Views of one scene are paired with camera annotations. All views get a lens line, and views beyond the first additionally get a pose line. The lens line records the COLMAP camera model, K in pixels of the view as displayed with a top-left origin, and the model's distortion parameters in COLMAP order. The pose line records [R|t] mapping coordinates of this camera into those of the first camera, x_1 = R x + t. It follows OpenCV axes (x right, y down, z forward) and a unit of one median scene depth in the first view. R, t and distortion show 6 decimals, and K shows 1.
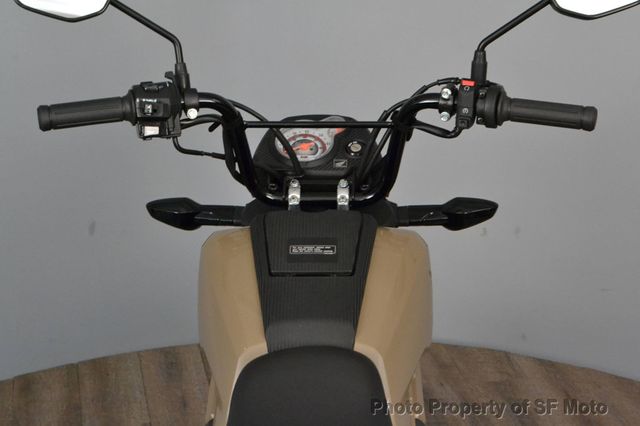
lens RADIAL K [[1211.9, 0, 323.6], [0, 1211.9, 210.3], [0, 0, 1]] dist [0.035494, 0.000000]
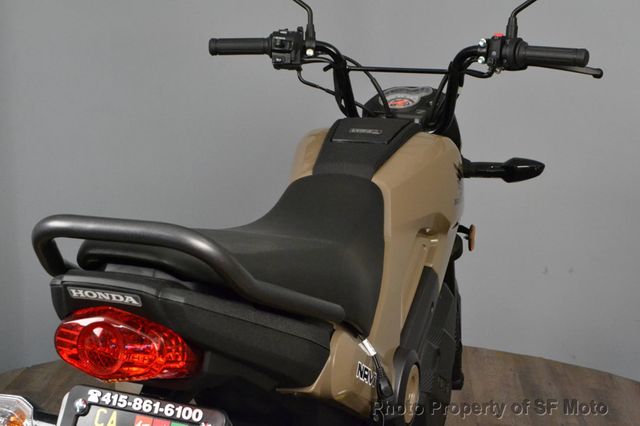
lens RADIAL K [[913.4, 0, 317.7], [0, 913.4, 213.3], [0, 0, 1]] dist [-0.015457, 0.000000]
pose [[0.950790, 0.088957, -0.296793, 0.230658], [-0.141036, 0.977164, -0.158932, 0.266352], [0.275877, 0.192970, 0.941623, -0.001674]]
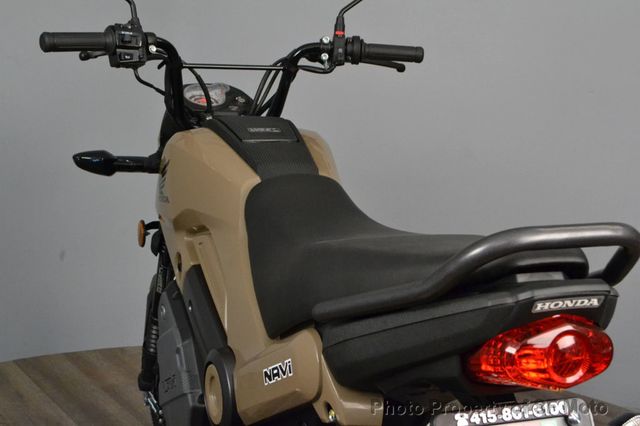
lens RADIAL K [[913.4, 0, 319.7], [0, 913.4, 215.9], [0, 0, 1]] dist [-0.015457, 0.000000]
pose [[0.917740, -0.032829, 0.395822, -0.323087], [0.103976, 0.981682, -0.159657, 0.266008], [-0.383329, 0.187680, 0.904342, 0.040166]]
